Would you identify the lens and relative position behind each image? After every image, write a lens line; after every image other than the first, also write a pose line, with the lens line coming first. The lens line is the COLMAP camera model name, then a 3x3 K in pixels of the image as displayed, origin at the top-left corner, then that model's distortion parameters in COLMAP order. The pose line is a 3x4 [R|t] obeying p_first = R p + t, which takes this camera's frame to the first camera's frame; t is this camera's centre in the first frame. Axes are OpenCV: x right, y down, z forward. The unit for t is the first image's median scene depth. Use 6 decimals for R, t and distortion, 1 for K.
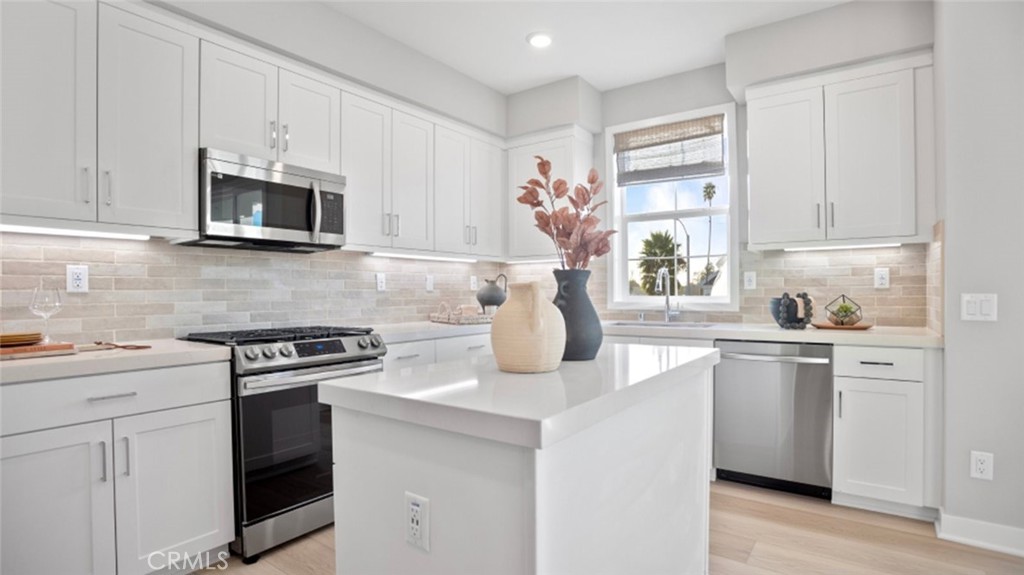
lens RADIAL K [[503.7, 0, 539.7], [0, 503.7, 295.6], [0, 0, 1]] dist [-0.049094, 0.007393]
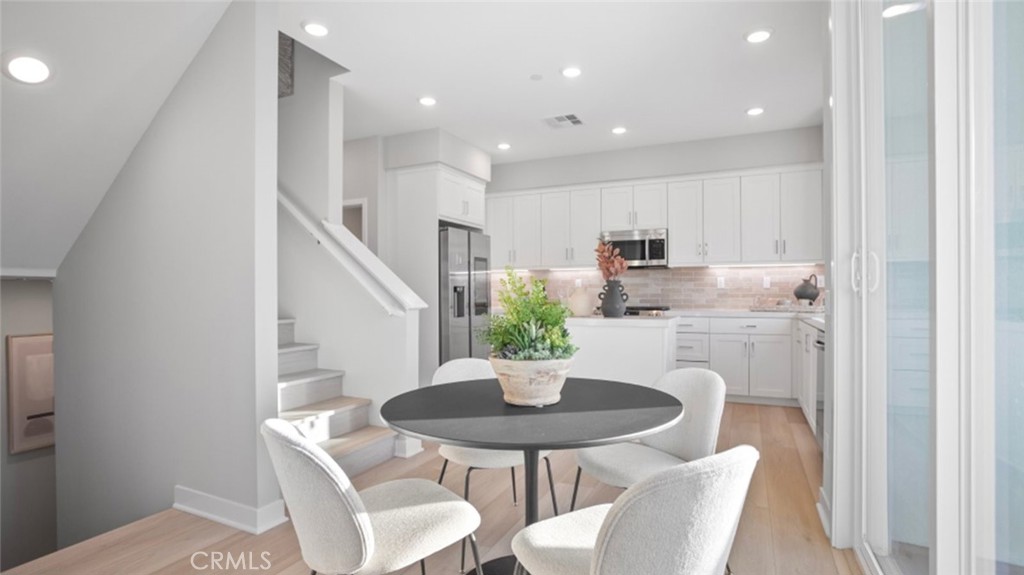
lens RADIAL K [[503.7, 0, 533.3], [0, 503.7, 292.7], [0, 0, 1]] dist [-0.049094, 0.007393]
pose [[0.207827, 0.005305, -0.978151, 0.979376], [-0.004699, 0.999979, 0.004425, 0.000397], [0.978154, 0.003676, 0.207847, 0.071044]]
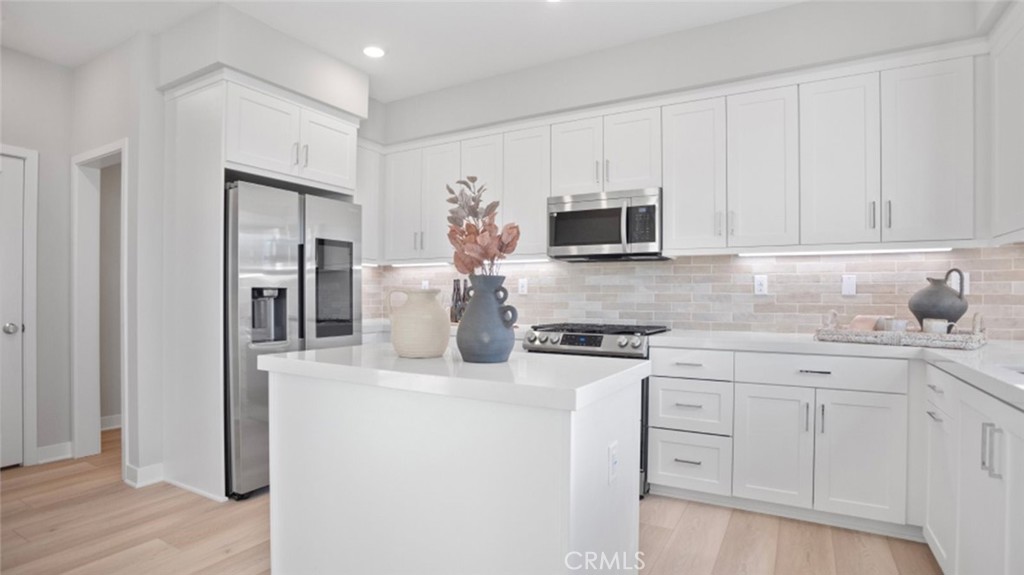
lens RADIAL K [[503.7, 0, 514.2], [0, 503.7, 294.6], [0, 0, 1]] dist [-0.049094, 0.007393]
pose [[0.083903, 0.004873, -0.996462, 0.461922], [-0.012962, 0.999909, 0.003799, -0.006401], [0.996390, 0.012597, 0.083959, 0.425602]]
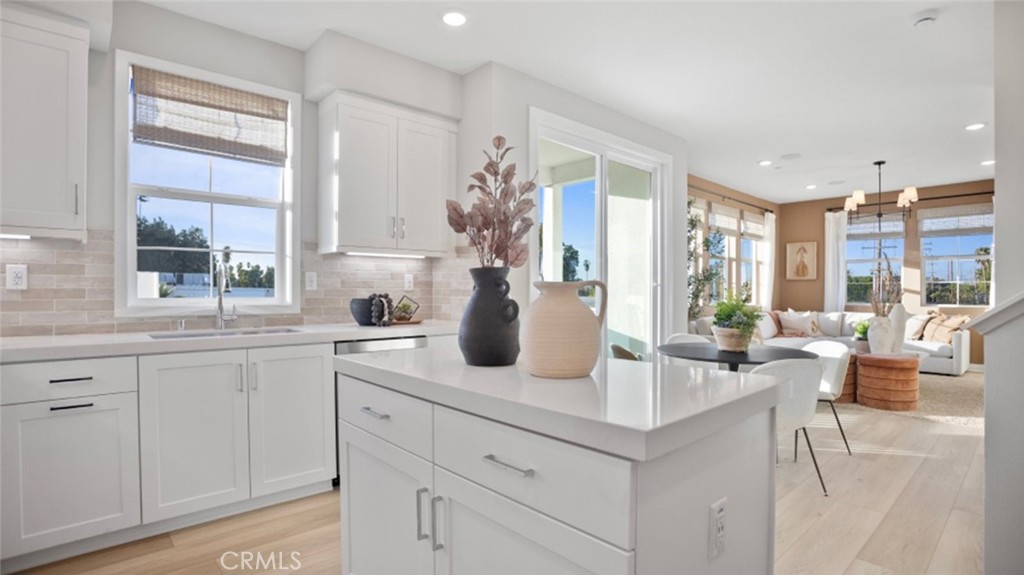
lens RADIAL K [[503.7, 0, 509.4], [0, 503.7, 294.6], [0, 0, 1]] dist [-0.049094, 0.007393]
pose [[0.241151, 0.000267, 0.970488, -0.805612], [0.002821, 0.999996, -0.000976, -0.003013], [-0.970484, 0.002973, 0.241149, 0.697860]]
